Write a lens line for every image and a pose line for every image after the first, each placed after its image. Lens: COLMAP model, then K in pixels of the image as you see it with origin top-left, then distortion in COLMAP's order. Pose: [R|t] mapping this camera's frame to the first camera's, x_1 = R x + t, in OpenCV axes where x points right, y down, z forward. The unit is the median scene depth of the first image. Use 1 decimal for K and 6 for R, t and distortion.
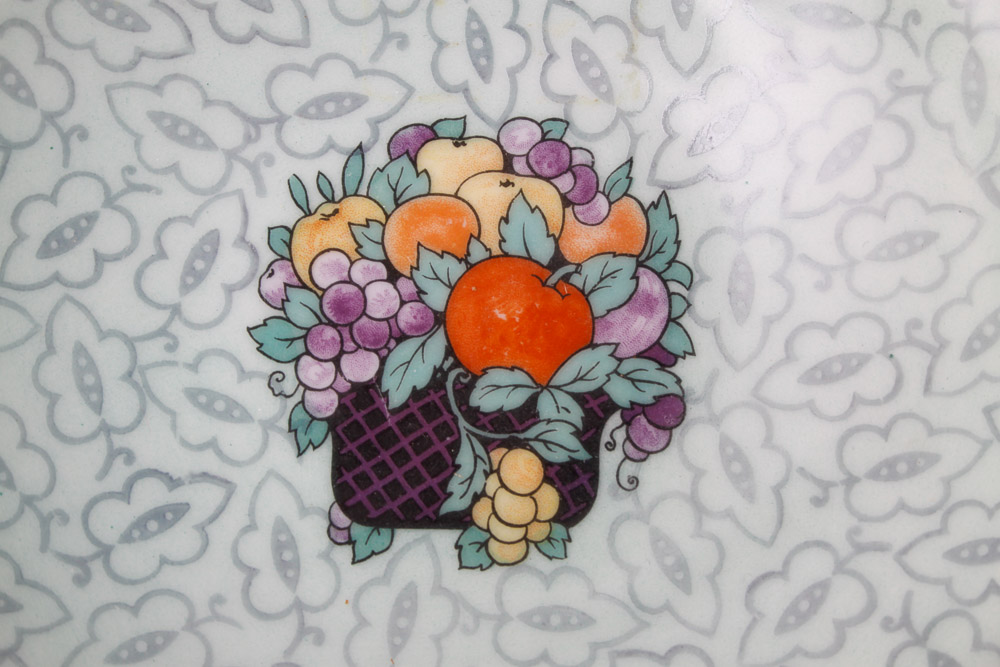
lens RADIAL K [[2316.9, 0, 506.5], [0, 2316.9, 339.0], [0, 0, 1]] dist [0.081732, 0.000000]
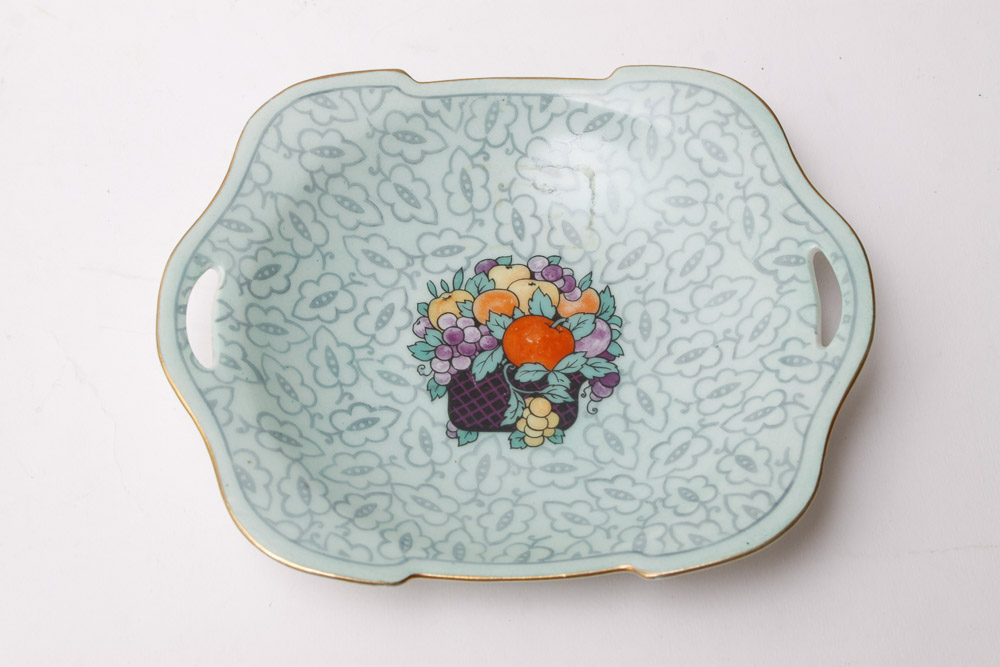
lens RADIAL K [[2111.3, 0, 497.8], [0, 2111.3, 332.2], [0, 0, 1]] dist [0.112088, 0.000000]
pose [[0.999749, -0.012314, -0.018721, 0.004609], [0.004695, 0.932046, -0.362310, 0.675473], [0.021910, 0.362132, 0.931869, -0.768724]]
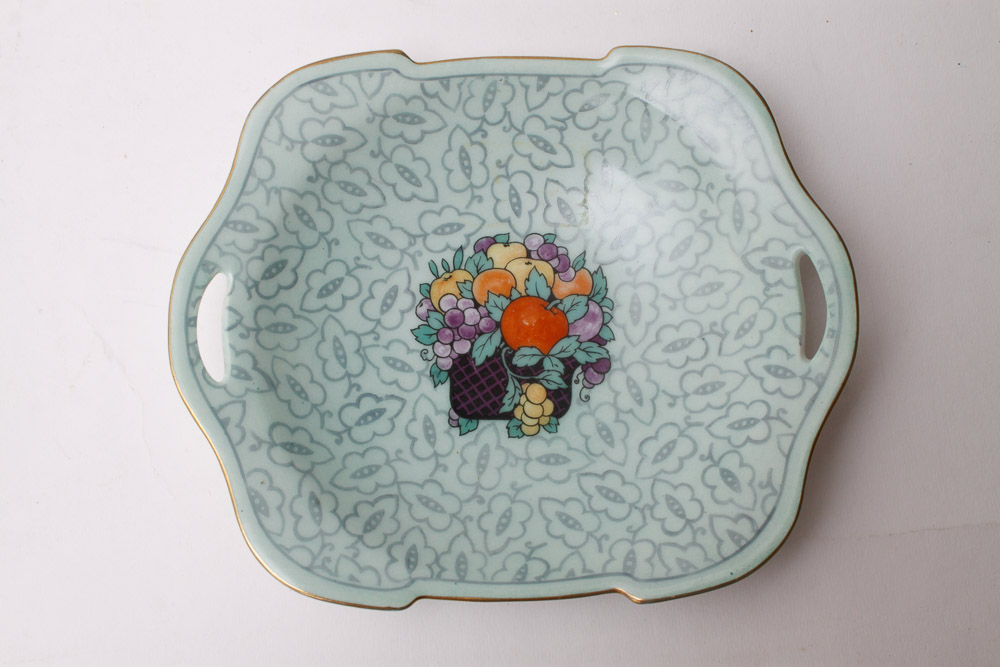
lens RADIAL K [[1380.9, 0, 505.6], [0, 1380.9, 333.0], [0, 0, 1]] dist [0.002167, 0.000000]
pose [[0.999896, -0.009157, -0.011134, -0.007508], [0.008668, 0.999029, -0.043199, 0.056357], [0.011519, 0.043098, 0.999004, -0.309643]]
